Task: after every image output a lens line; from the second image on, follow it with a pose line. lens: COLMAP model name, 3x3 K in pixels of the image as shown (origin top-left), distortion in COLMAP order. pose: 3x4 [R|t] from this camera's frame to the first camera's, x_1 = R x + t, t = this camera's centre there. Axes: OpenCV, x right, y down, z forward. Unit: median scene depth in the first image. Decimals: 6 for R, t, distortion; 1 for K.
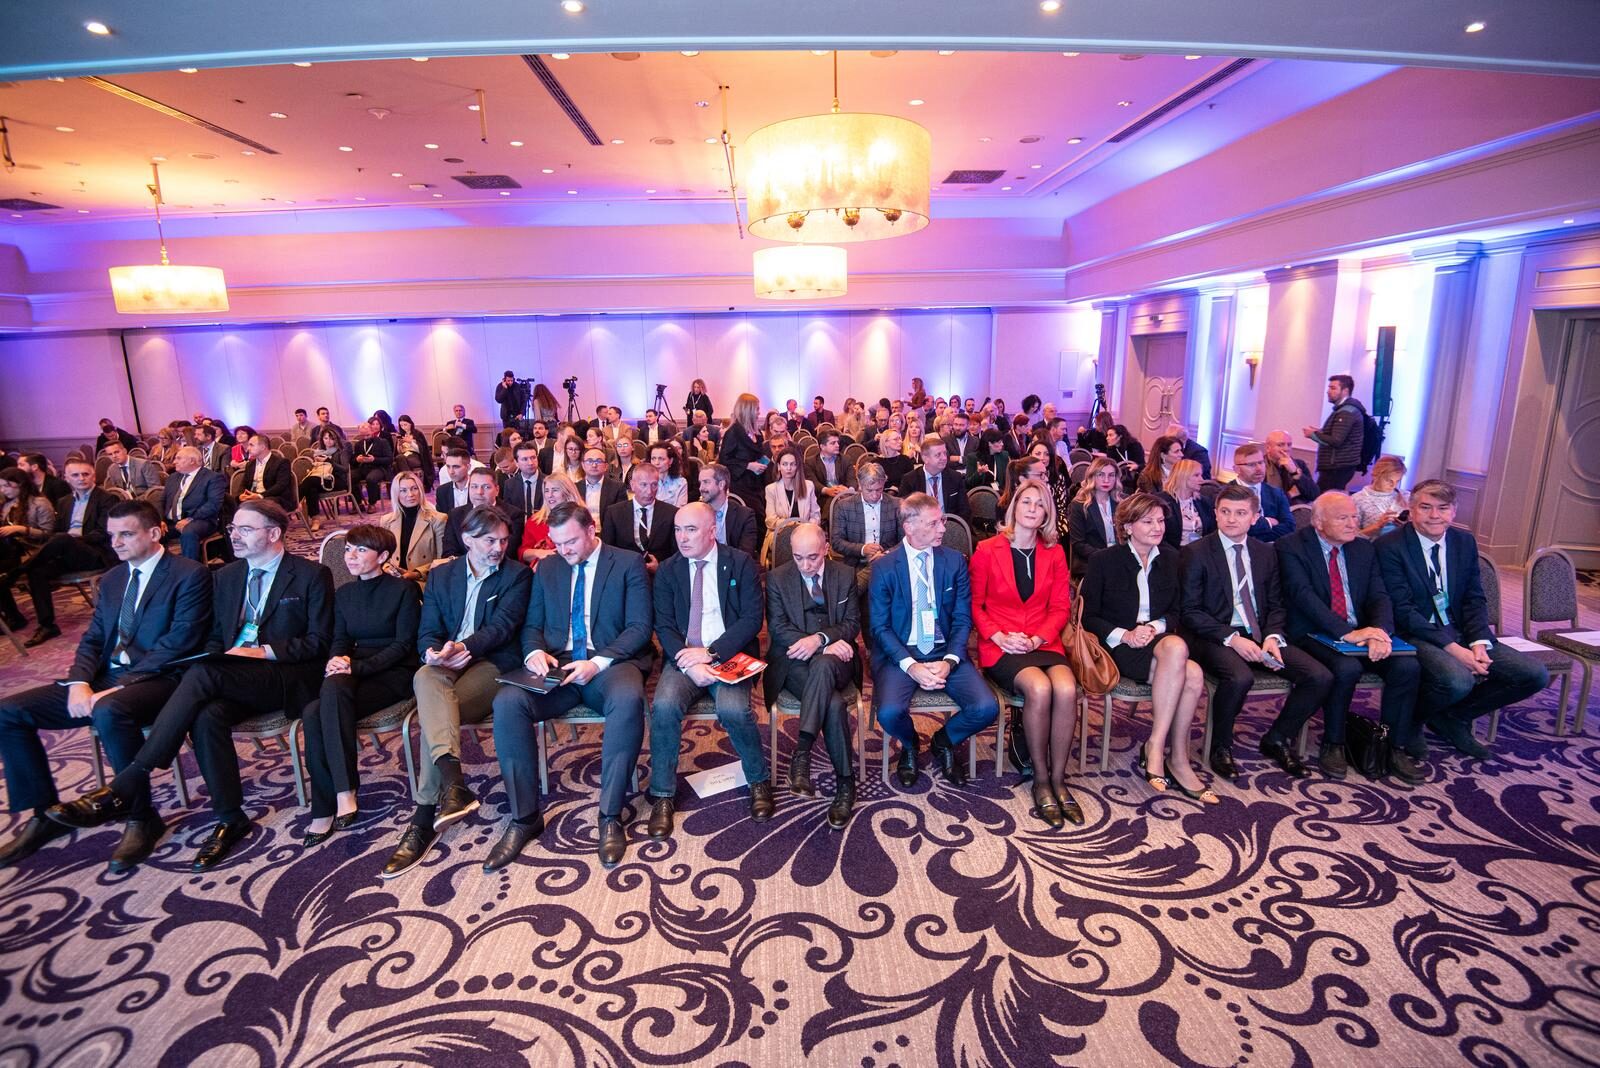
lens RADIAL K [[747.2, 0, 800.0], [0, 747.2, 534.0], [0, 0, 1]] dist [-0.022339, -0.018146]
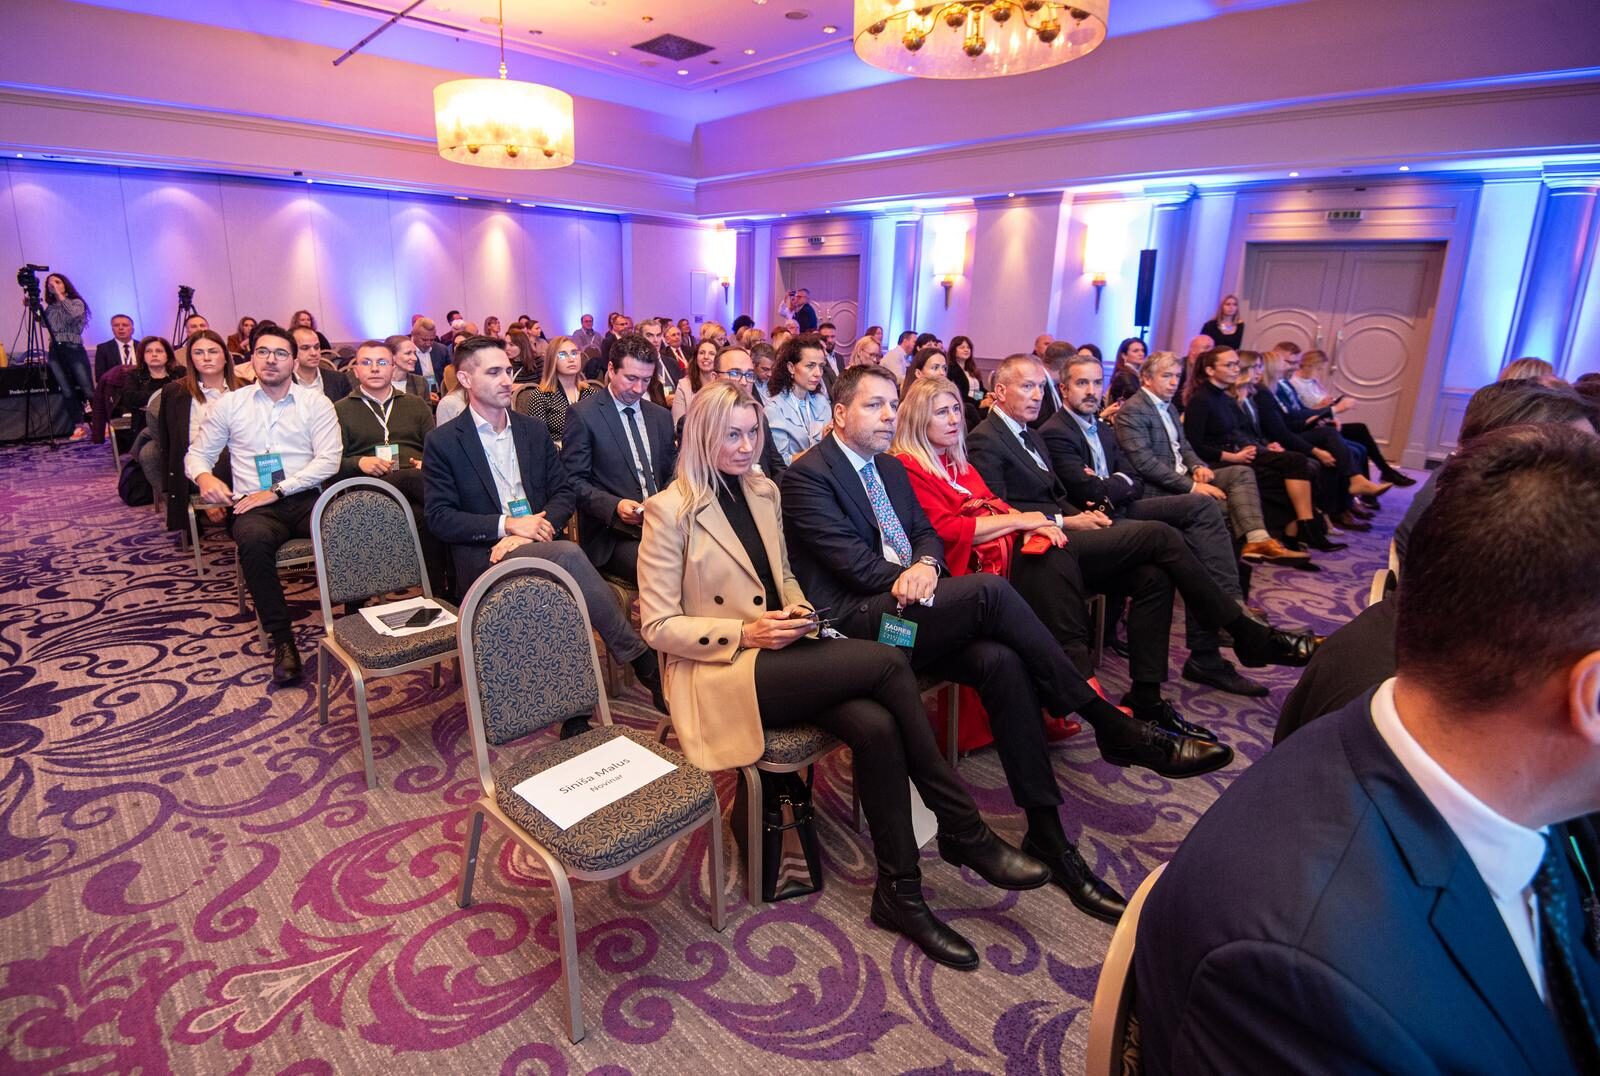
lens RADIAL K [[777.8, 0, 764.0], [0, 777.8, 518.3], [0, 0, 1]] dist [-0.015271, -0.022179]
pose [[0.743664, -0.140810, 0.653557, -1.173492], [0.113416, 0.989970, 0.084237, -0.058518], [-0.658864, 0.011480, 0.752175, 0.994972]]
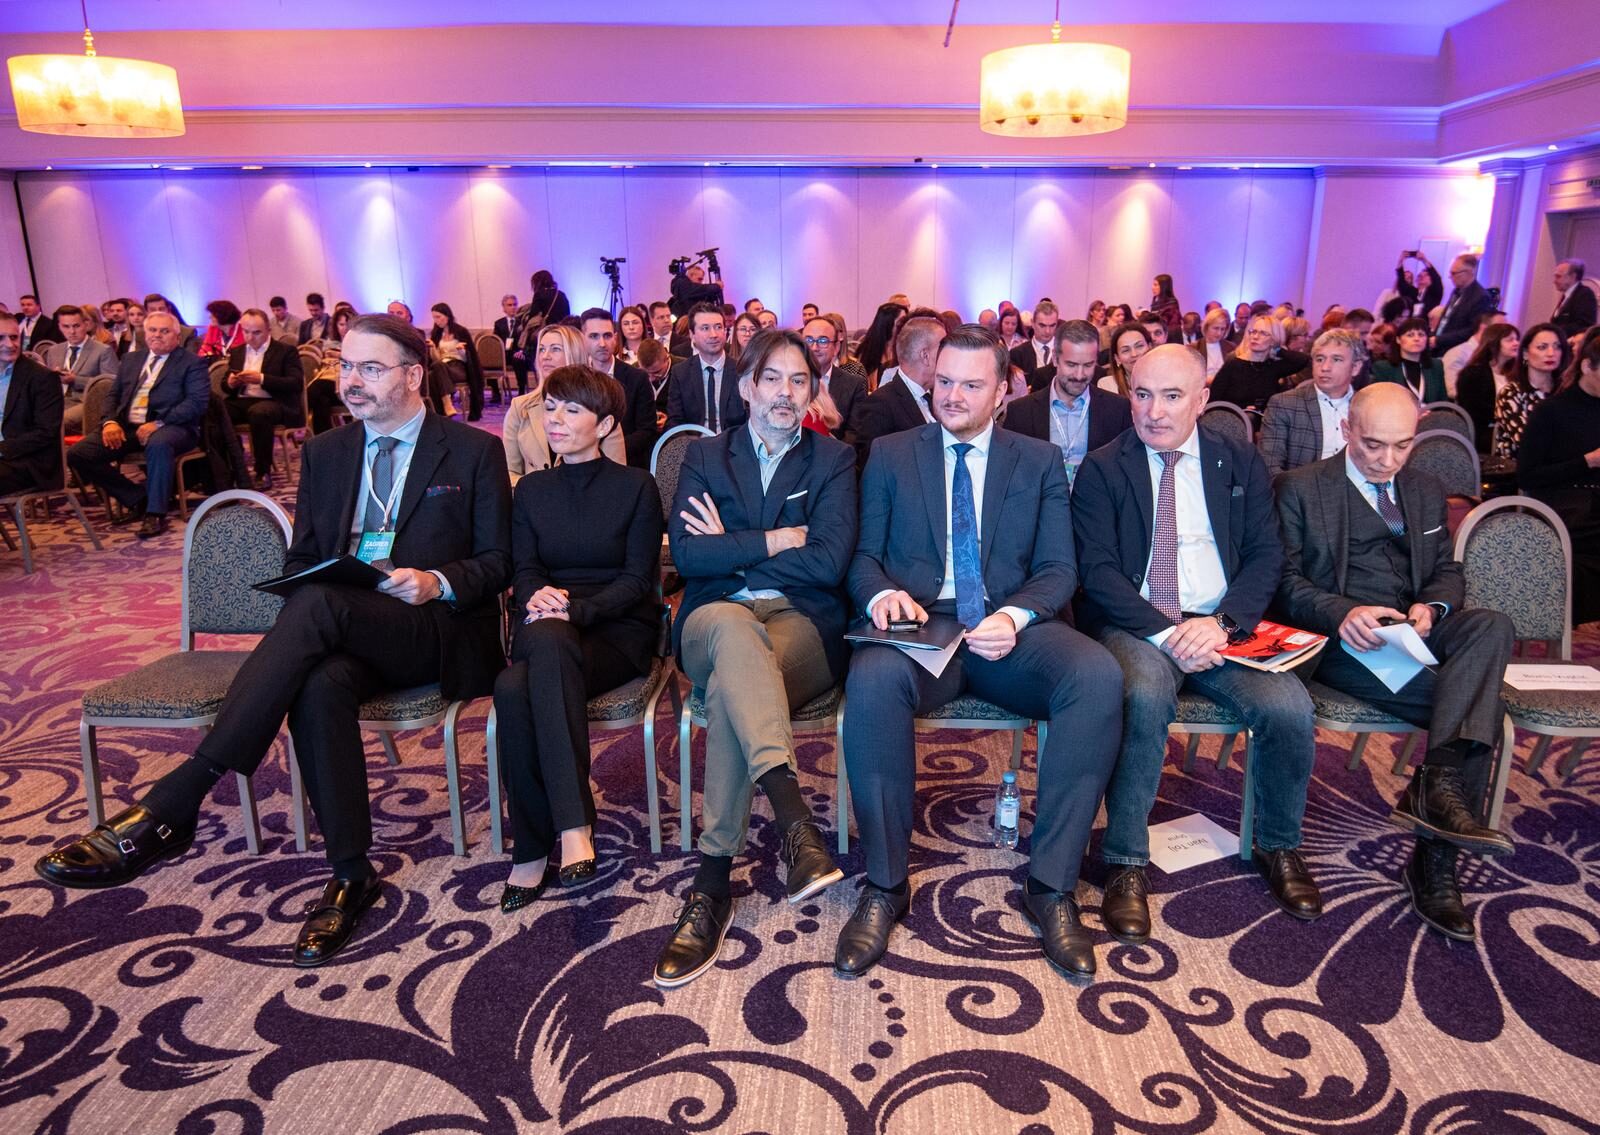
lens RADIAL K [[1050.6, 0, 862.4], [0, 1050.6, 588.0], [0, 0, 1]] dist [-0.001541, -0.024772]
pose [[0.997828, 0.039000, -0.053094, -0.338331], [-0.036017, 0.997780, 0.056022, 0.109028], [0.055161, -0.053988, 0.997017, 0.219086]]
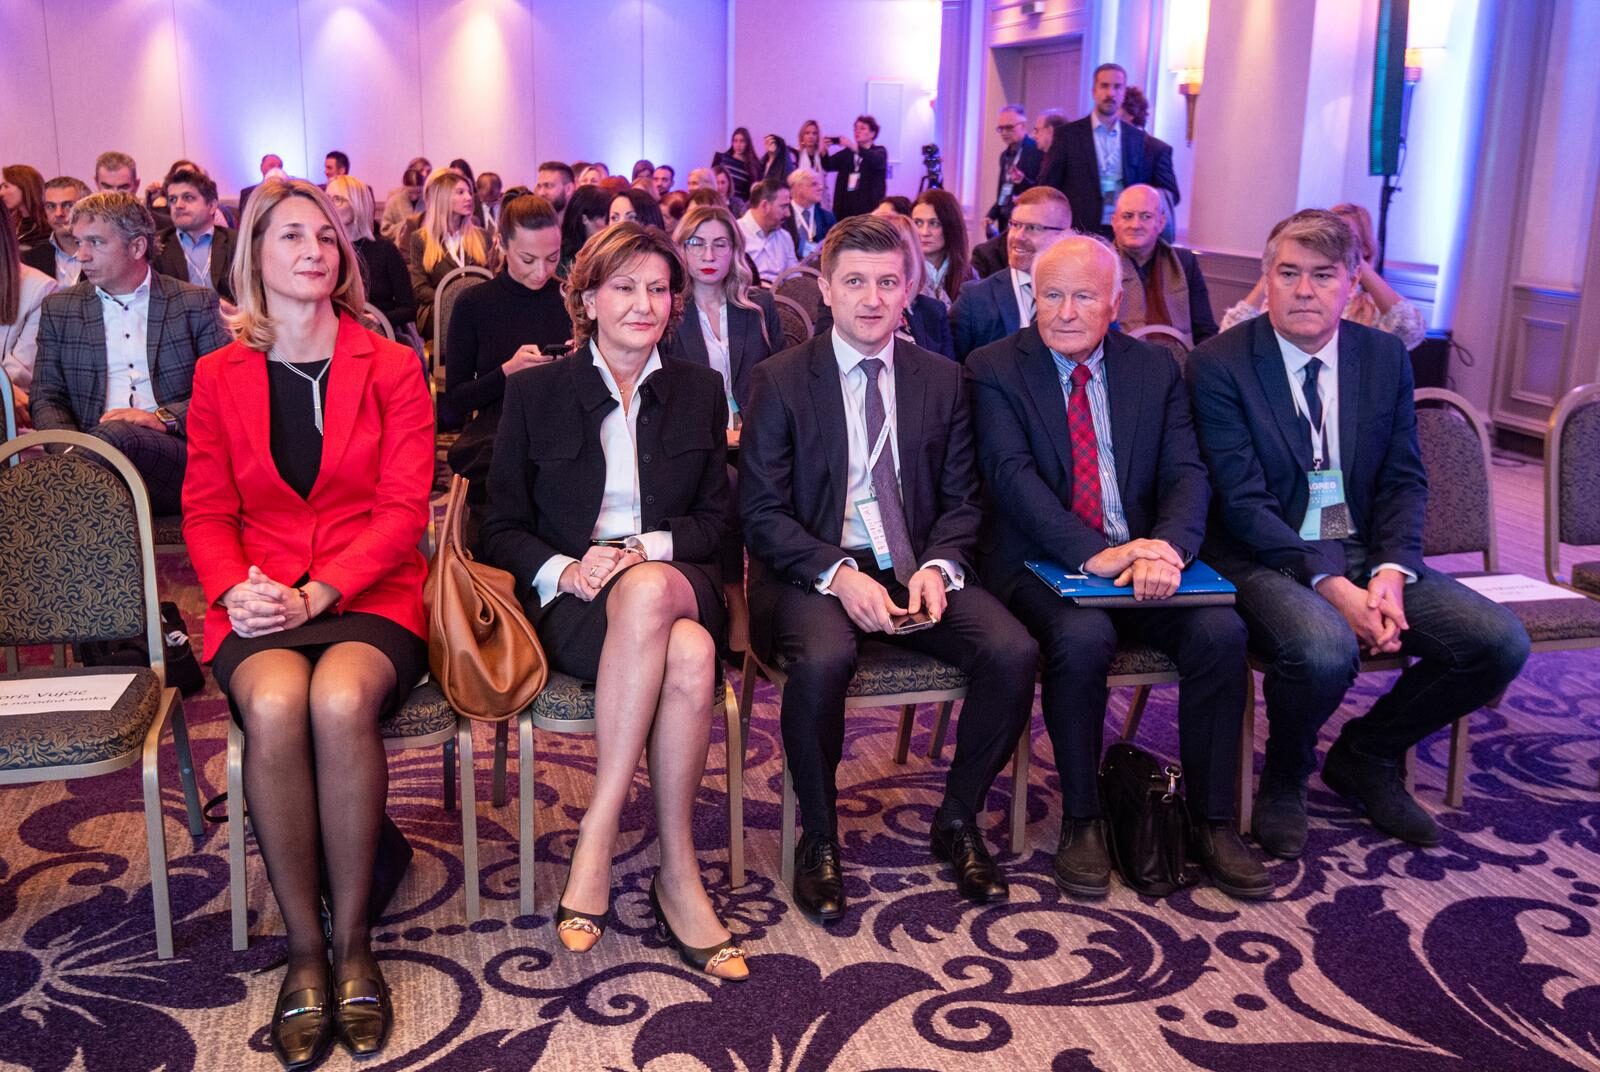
lens RADIAL K [[1496.2, 0, 800.0], [0, 1496.2, 536.0], [0, 0, 1]] dist [0.047109, -0.042616]
pose [[0.976523, -0.016527, 0.214778, 0.413082], [0.010755, 0.999550, 0.028019, 0.102264], [-0.215145, -0.025051, 0.976261, 0.197697]]
